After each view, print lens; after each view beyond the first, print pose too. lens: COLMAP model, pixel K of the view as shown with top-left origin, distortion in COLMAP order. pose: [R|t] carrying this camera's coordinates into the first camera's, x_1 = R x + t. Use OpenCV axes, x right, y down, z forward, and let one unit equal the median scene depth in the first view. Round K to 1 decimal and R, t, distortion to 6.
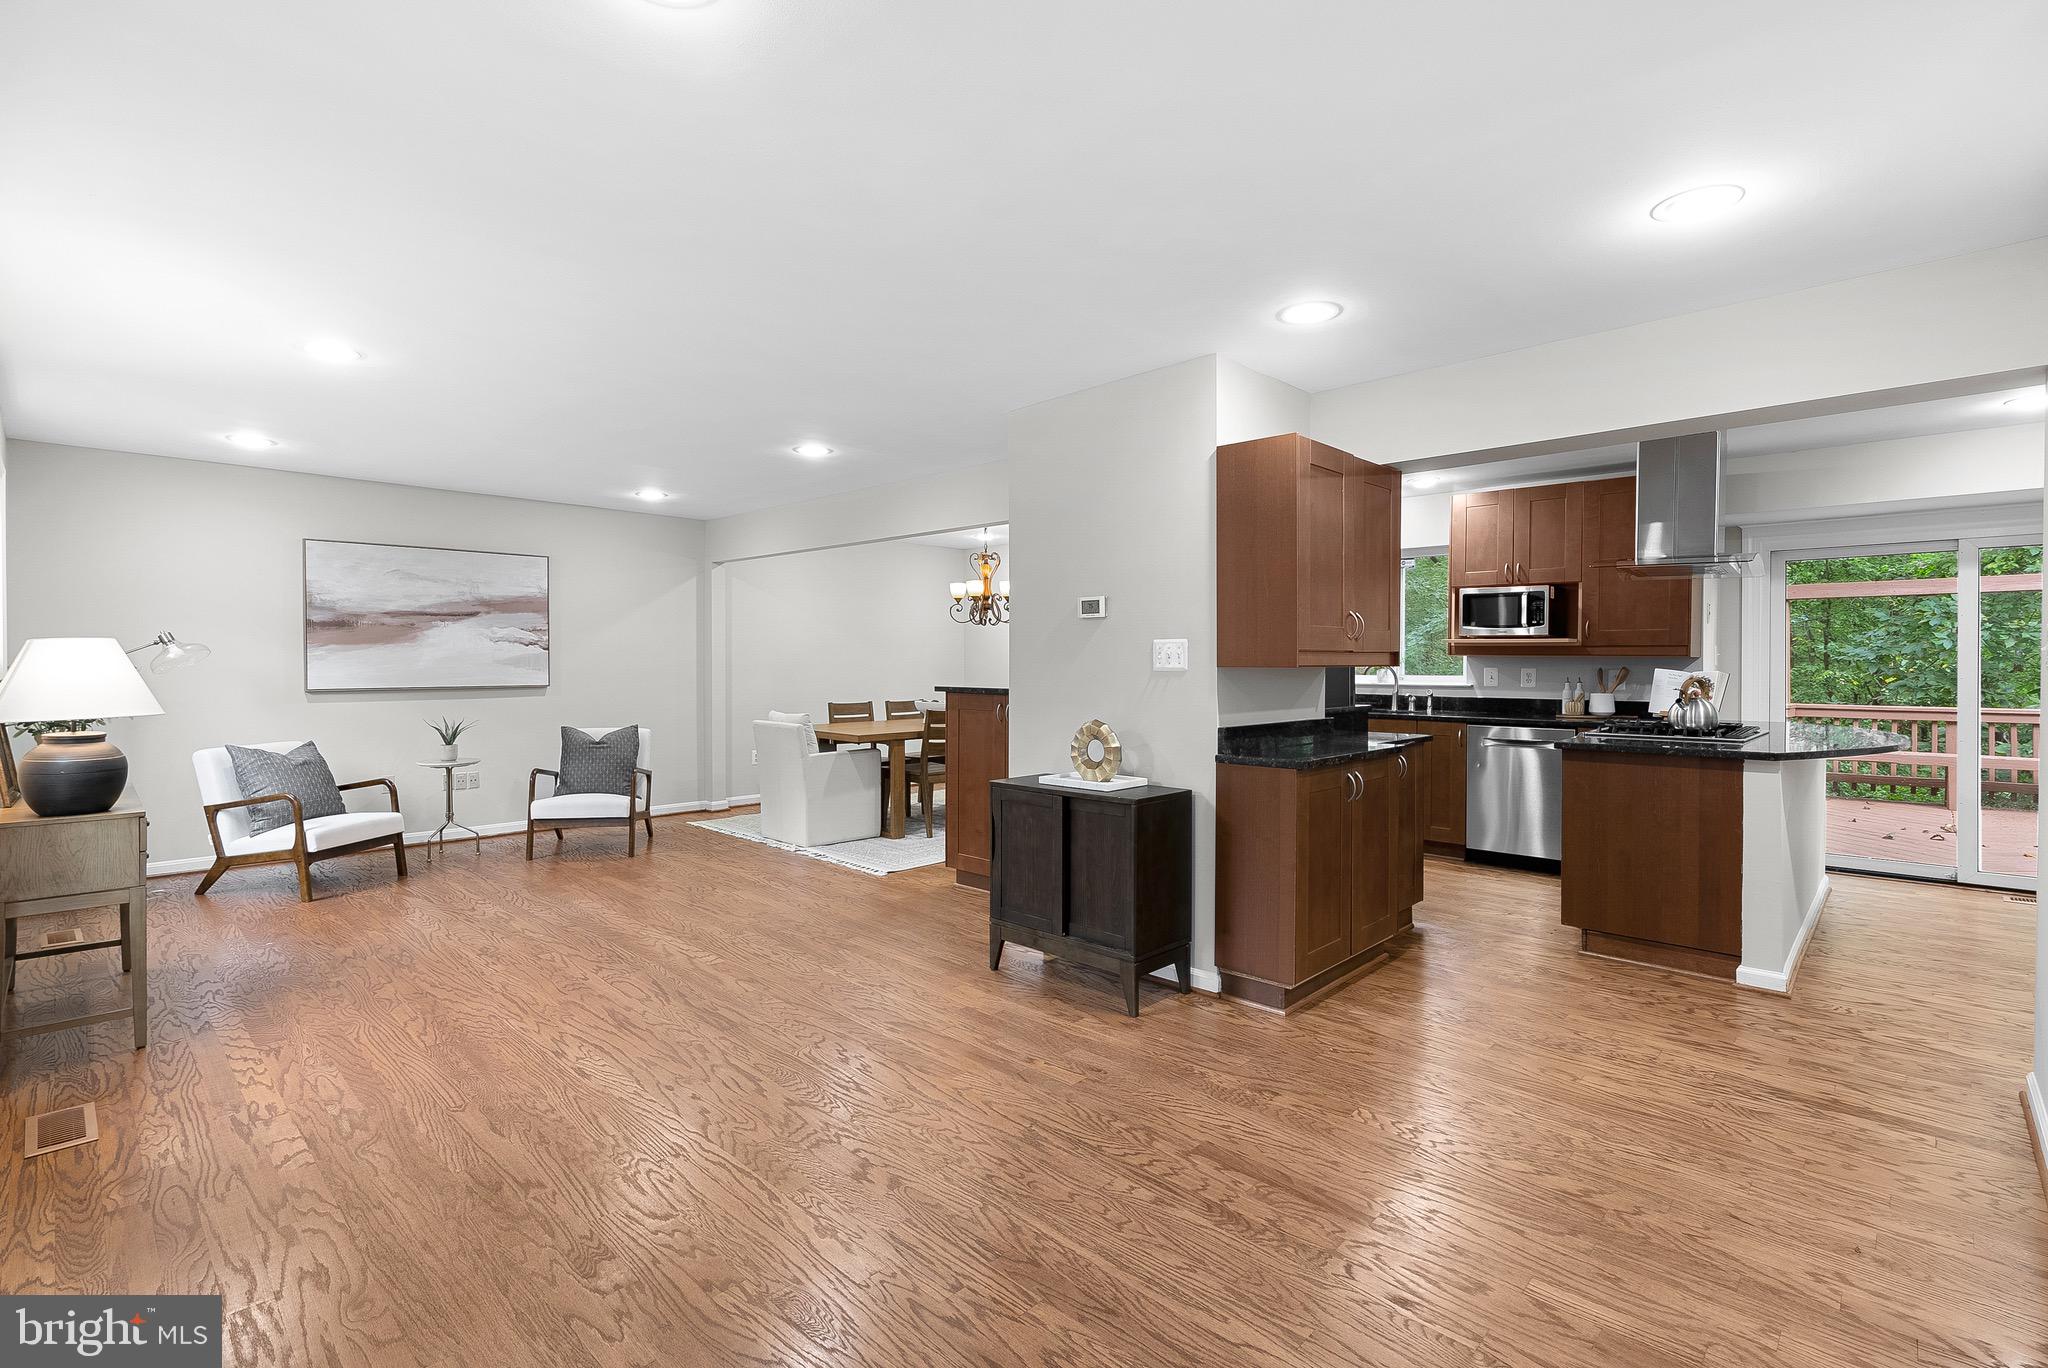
lens RADIAL K [[938.4, 0, 1009.3], [0, 938.4, 673.9], [0, 0, 1]] dist [-0.000781, -0.000309]
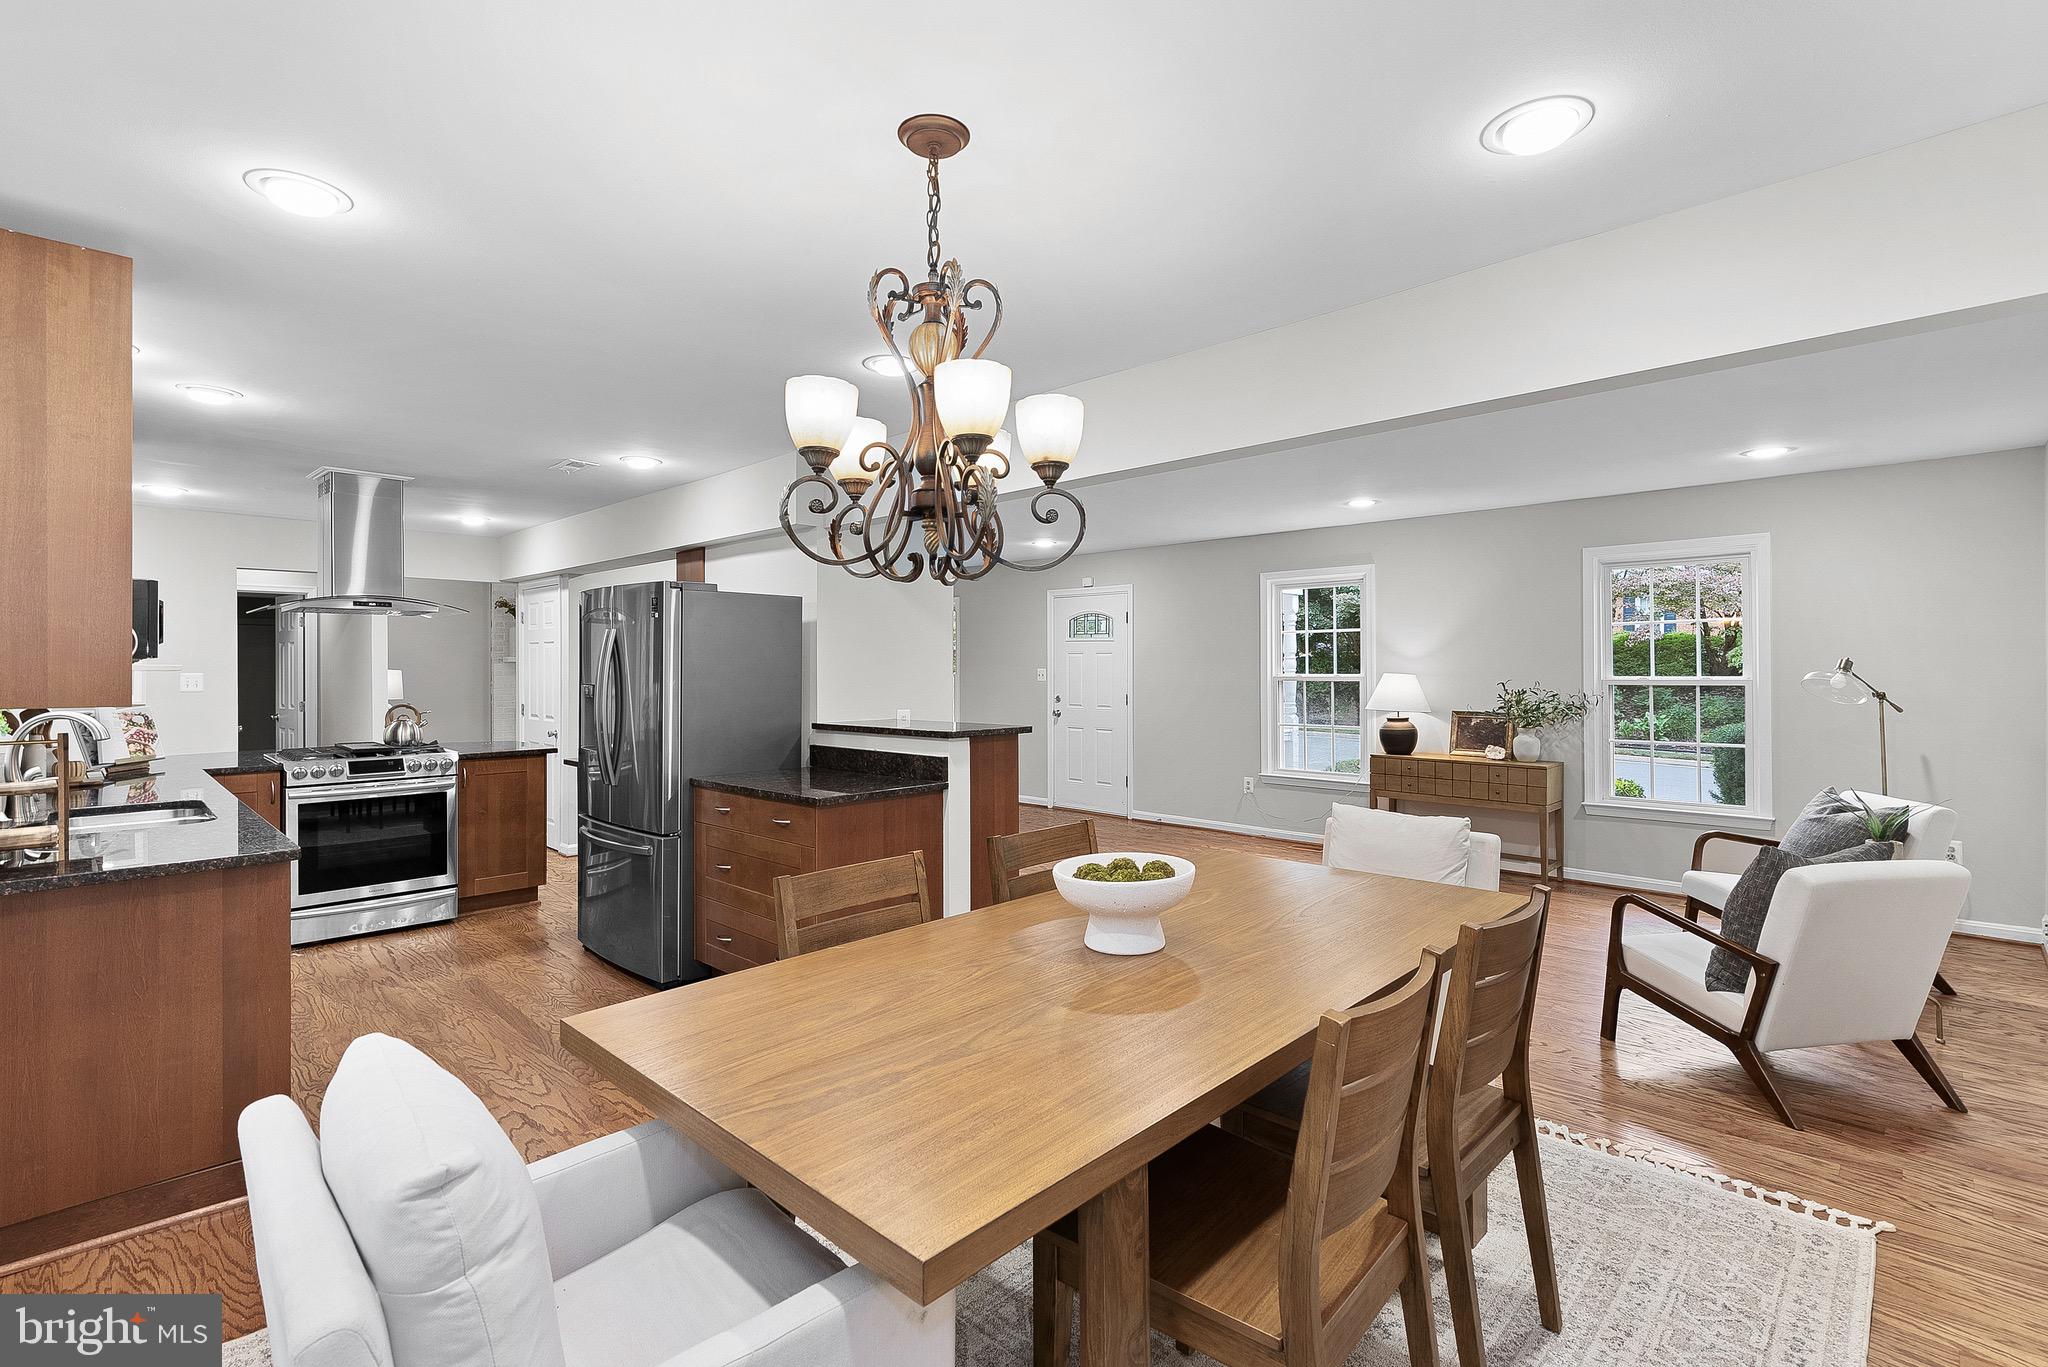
lens RADIAL K [[931.6, 0, 1021.5], [0, 931.6, 672.0], [0, 0, 1]] dist [-0.003689, 0.000486]
pose [[-0.999976, -0.002573, -0.006453, -0.059569], [-0.002678, 0.999864, 0.016276, -0.040246], [0.006411, 0.016293, -0.999847, 1.715723]]
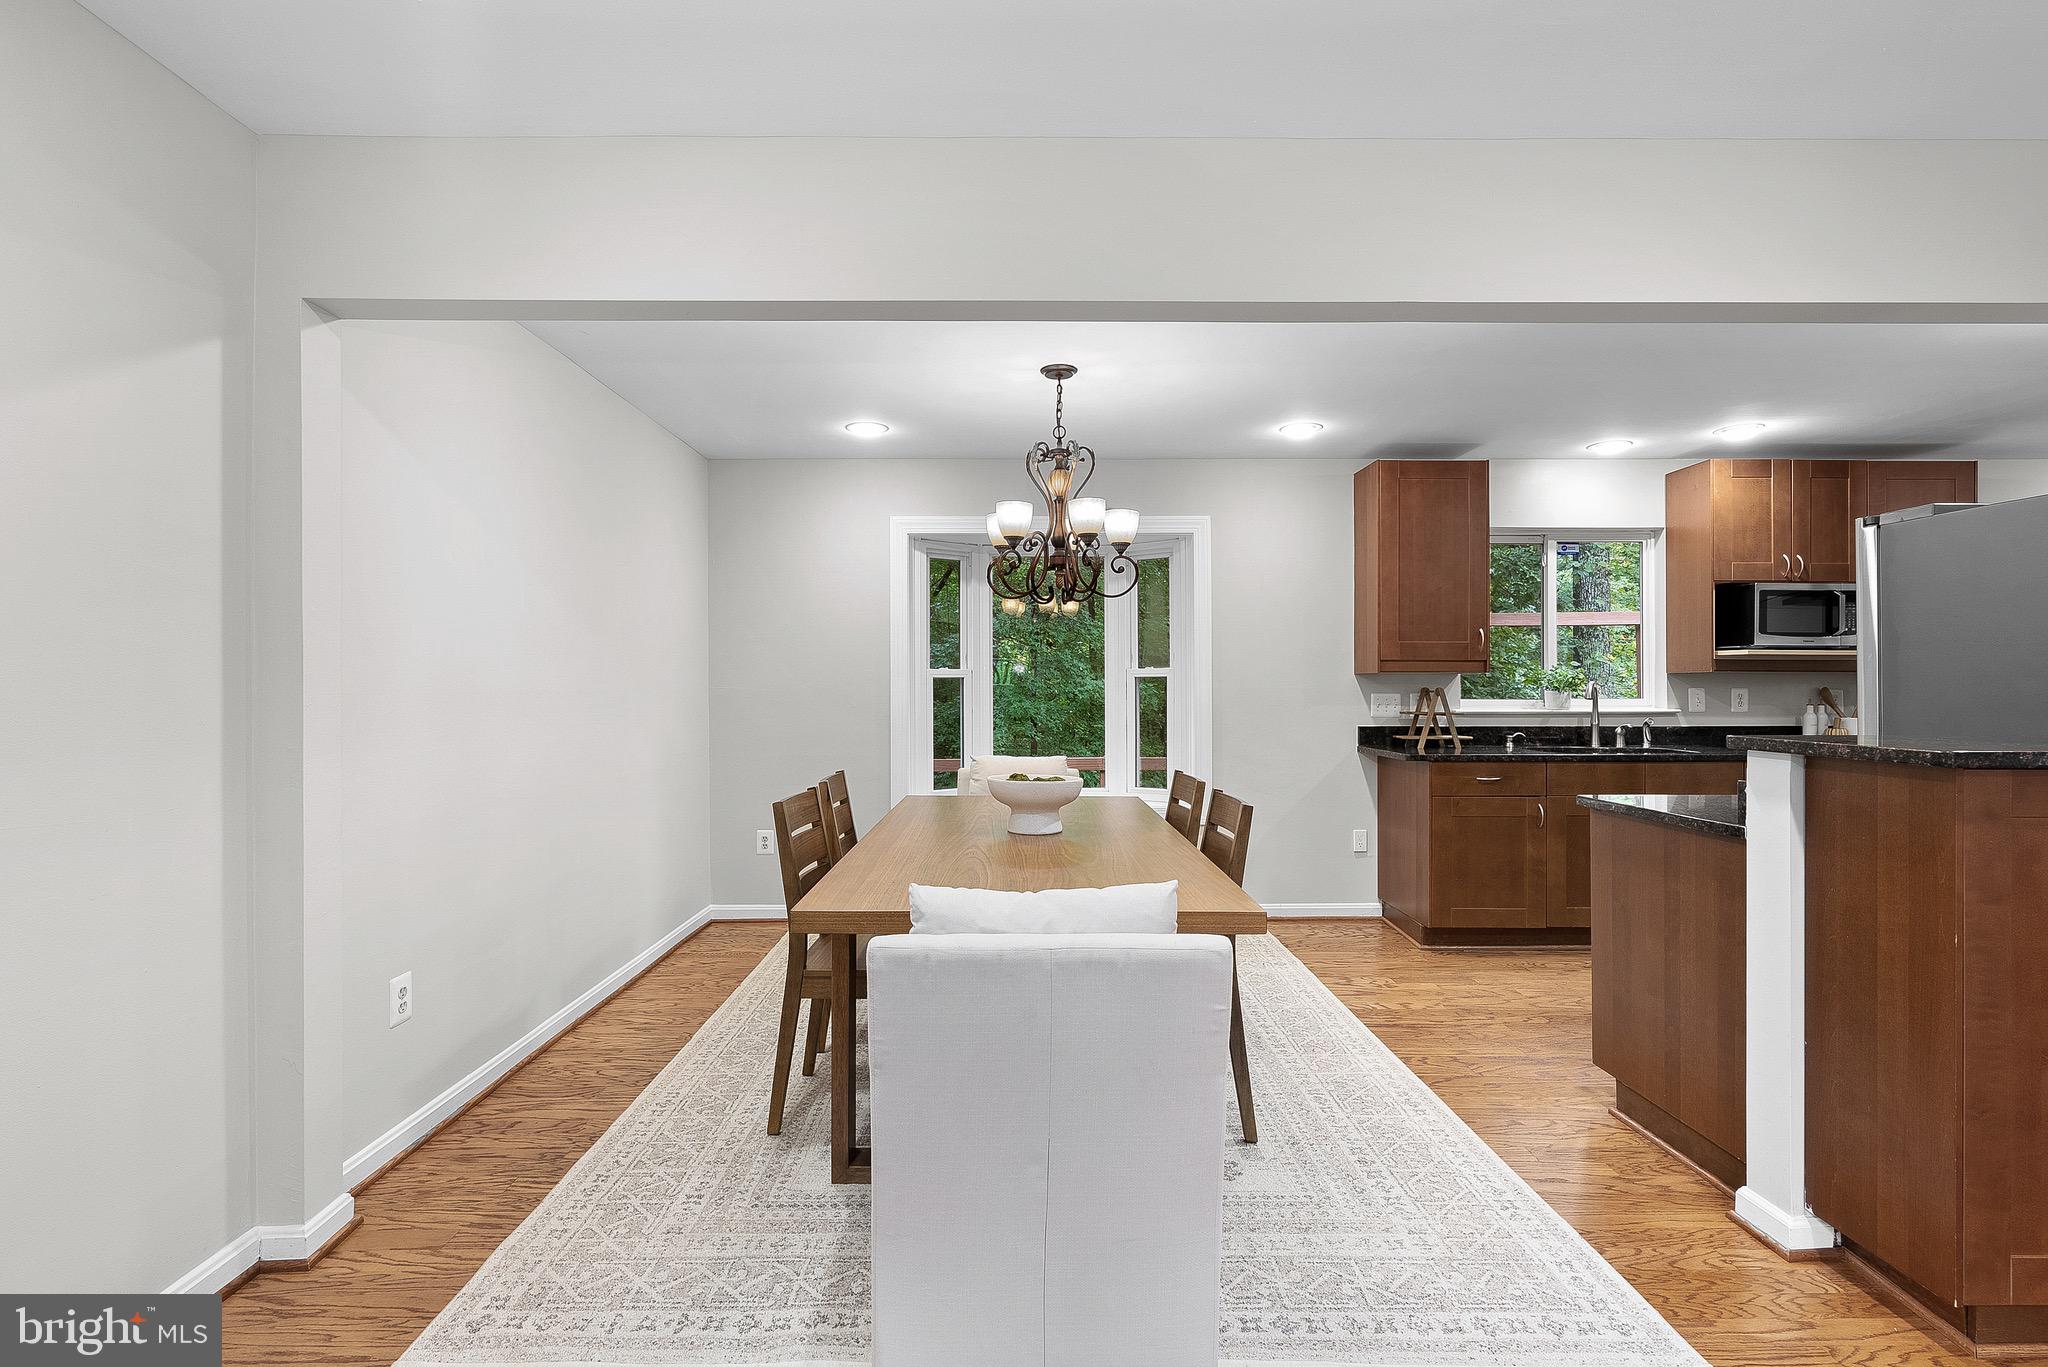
lens RADIAL K [[940.4, 0, 1024.0], [0, 940.4, 683.5], [0, 0, 1]] dist [-0.001600, 0.000371]
pose [[0.711609, -0.000952, 0.702575, -0.504735], [0.012705, 0.999853, -0.011514, -0.009506], [-0.702461, 0.017120, 0.711517, 0.955065]]
